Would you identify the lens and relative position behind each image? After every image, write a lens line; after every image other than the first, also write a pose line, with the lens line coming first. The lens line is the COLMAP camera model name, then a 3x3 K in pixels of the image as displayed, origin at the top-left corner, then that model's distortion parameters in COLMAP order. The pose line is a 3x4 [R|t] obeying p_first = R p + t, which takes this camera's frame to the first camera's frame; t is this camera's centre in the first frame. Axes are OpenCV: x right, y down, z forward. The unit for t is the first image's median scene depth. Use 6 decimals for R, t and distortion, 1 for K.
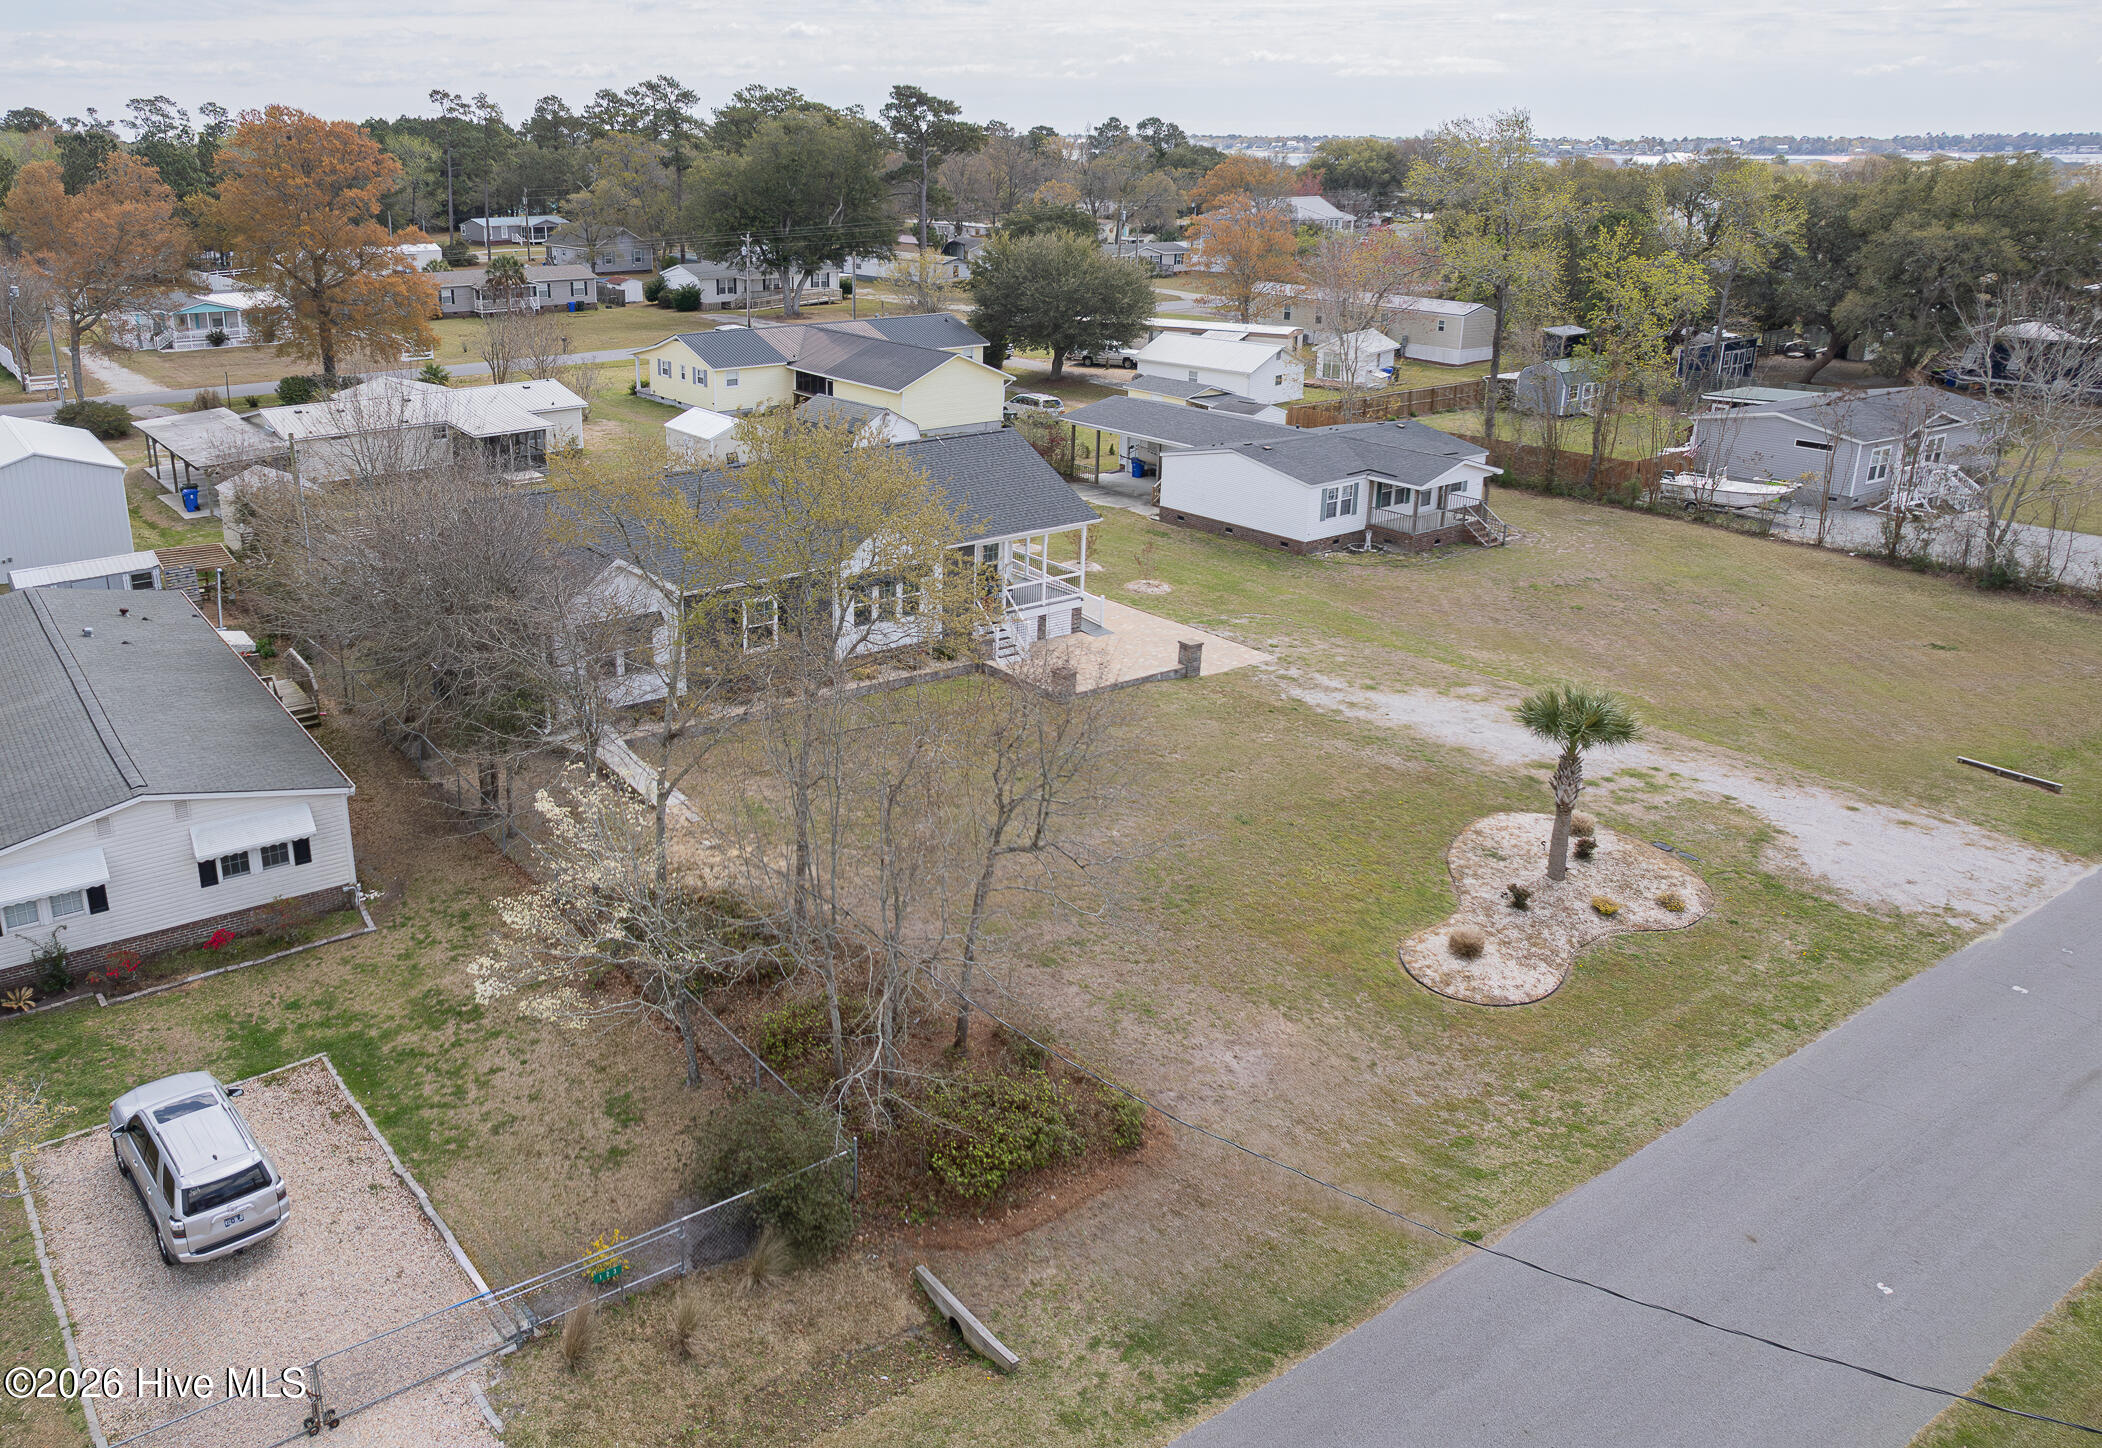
lens RADIAL K [[1564.4, 0, 876.6], [0, 1564.4, 654.8], [0, 0, 1]] dist [-0.095409, 0.106716]
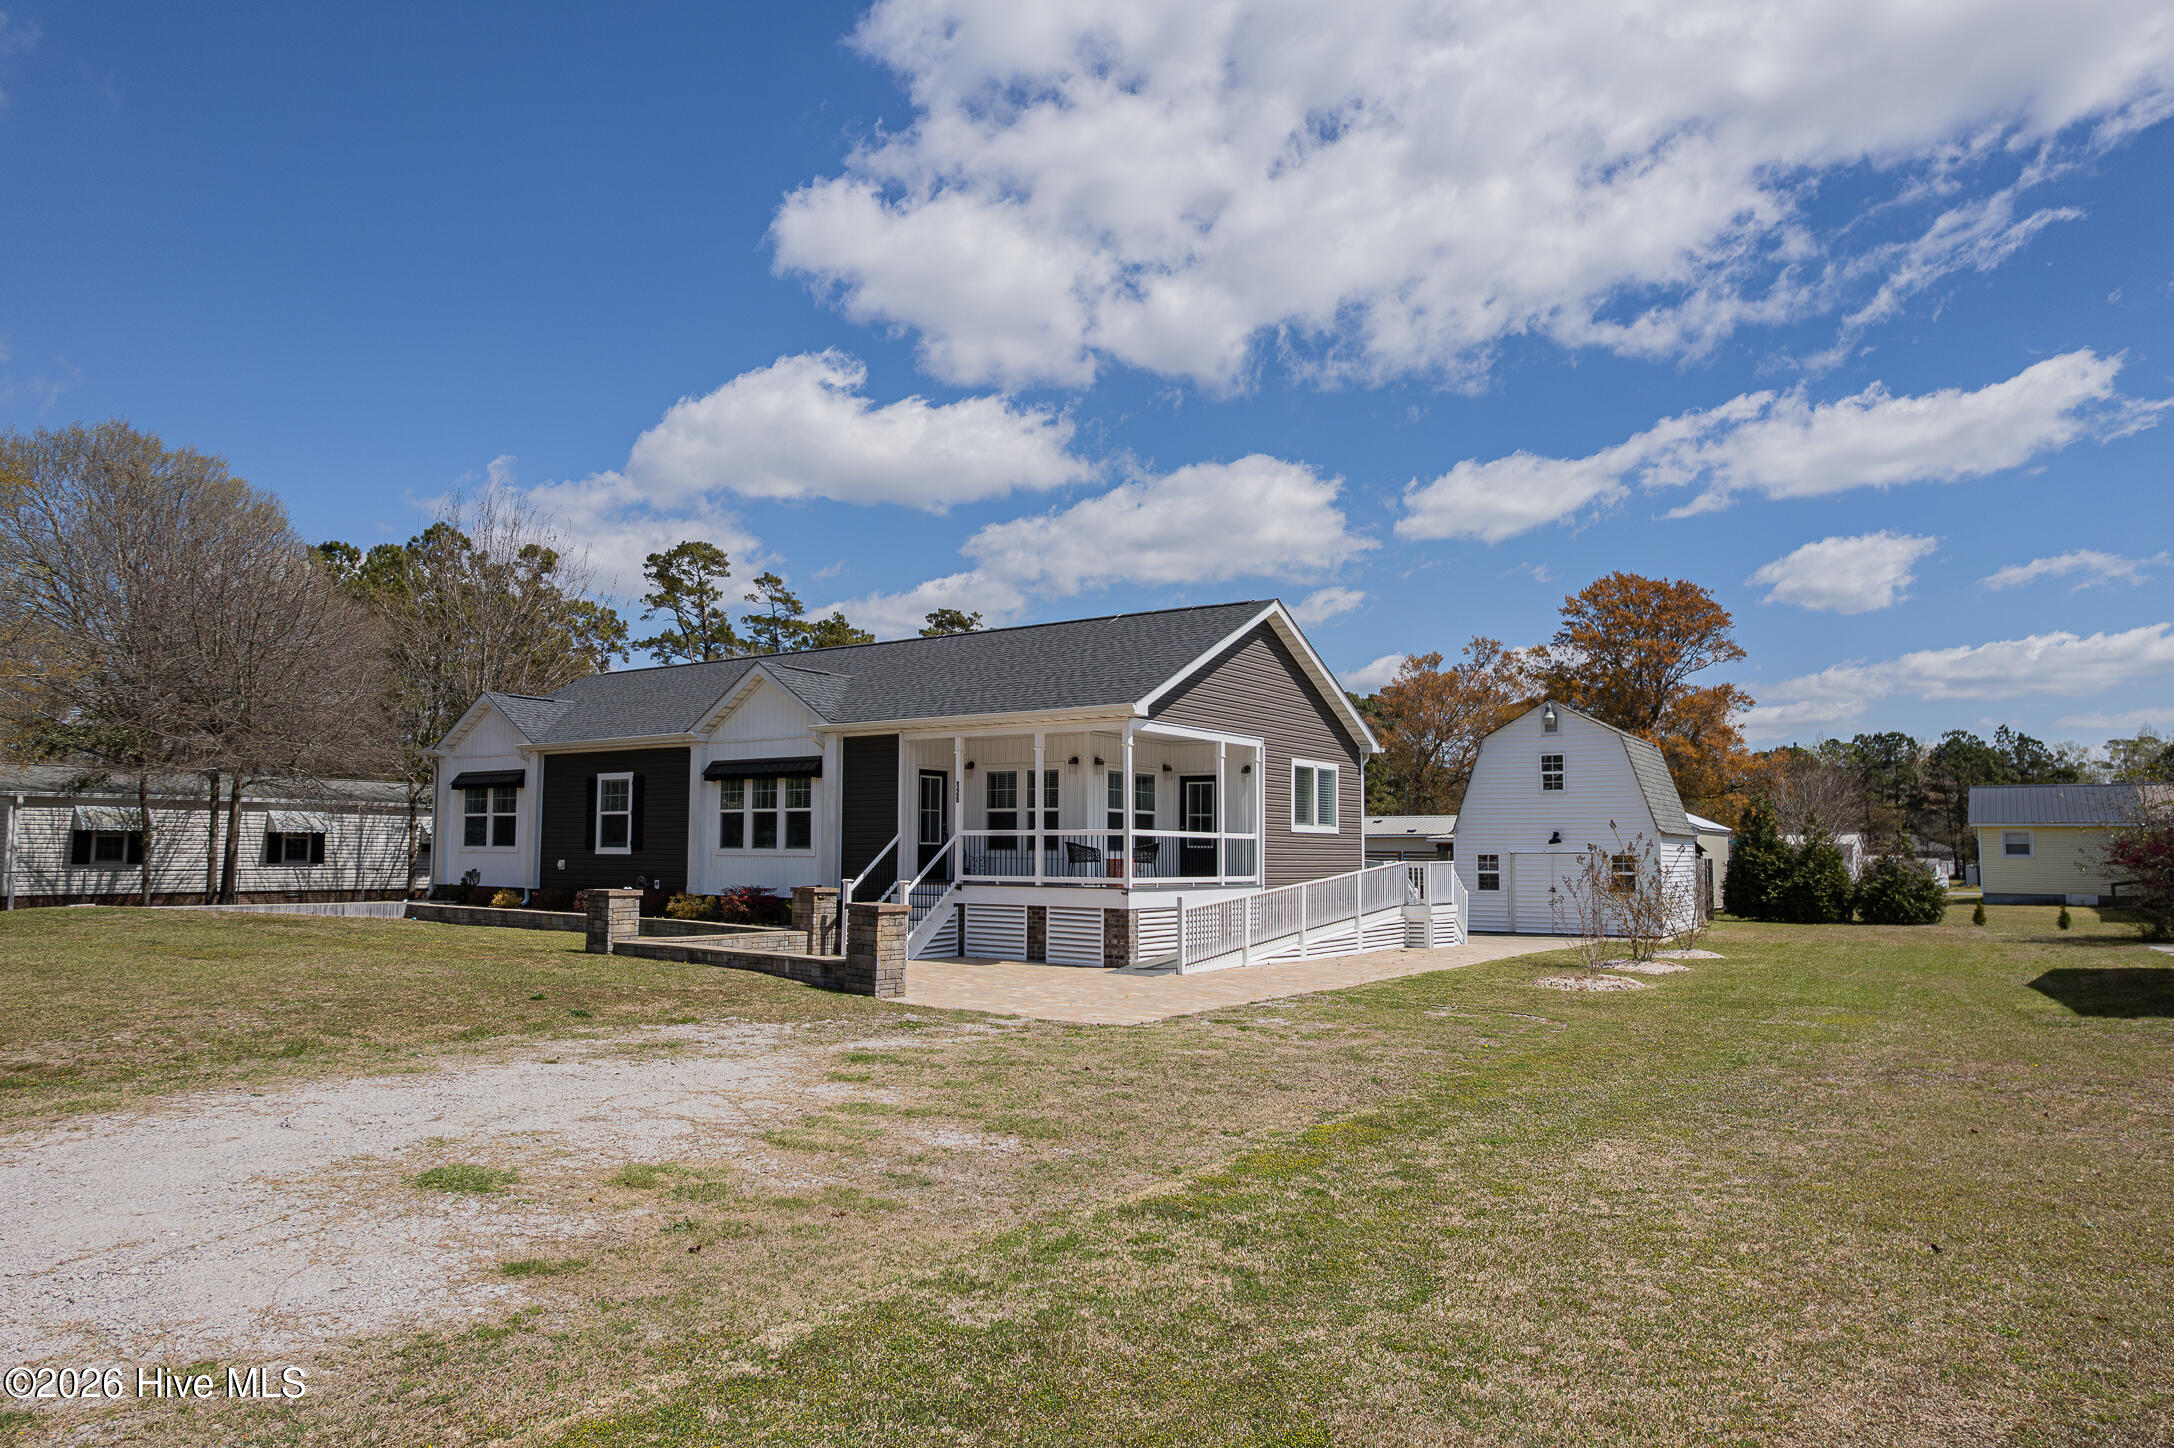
lens RADIAL K [[1379.3, 0, 1089.2], [0, 1379.3, 737.5], [0, 0, 1]] dist [-0.063613, 0.066786]
pose [[0.361544, -0.073917, -0.929420, 0.621811], [-0.302292, 0.933709, -0.191850, 0.002835], [0.881989, 0.350319, 0.315233, 1.059200]]
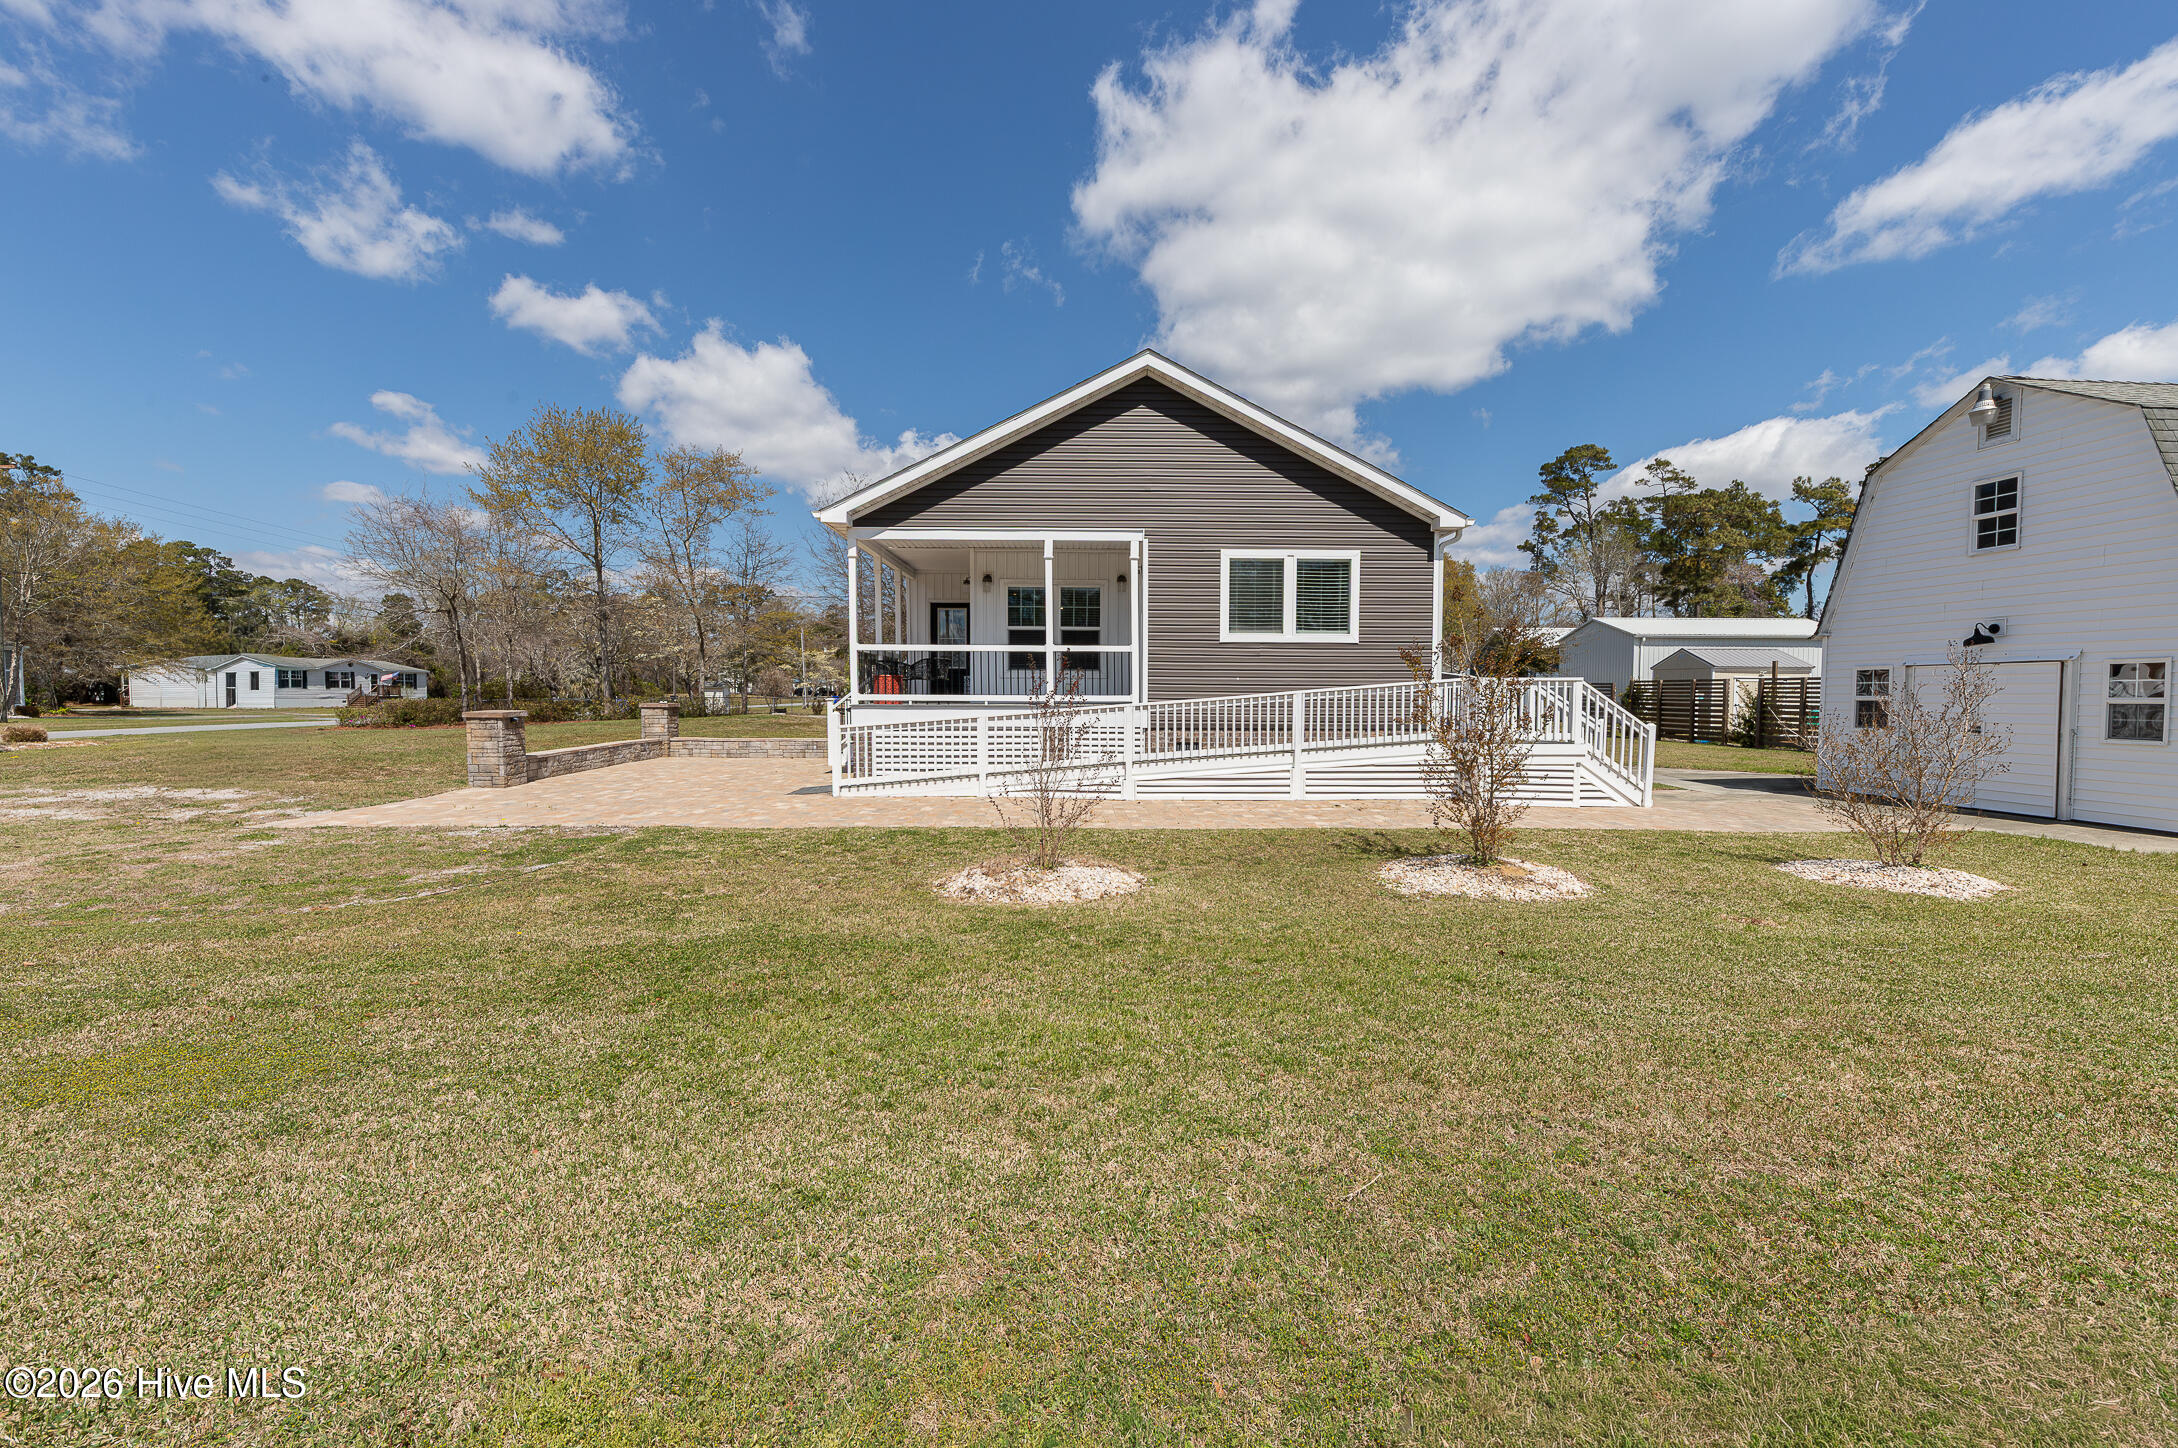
lens RADIAL K [[882.4, 0, 1102.3], [0, 882.4, 746.5], [0, 0, 1]] dist [-0.000485, -0.000020]
pose [[-0.538570, 0.052346, -0.840953, 0.372572], [-0.267323, 0.935889, 0.229457, -0.128977], [0.799050, 0.348385, -0.490048, 1.480369]]
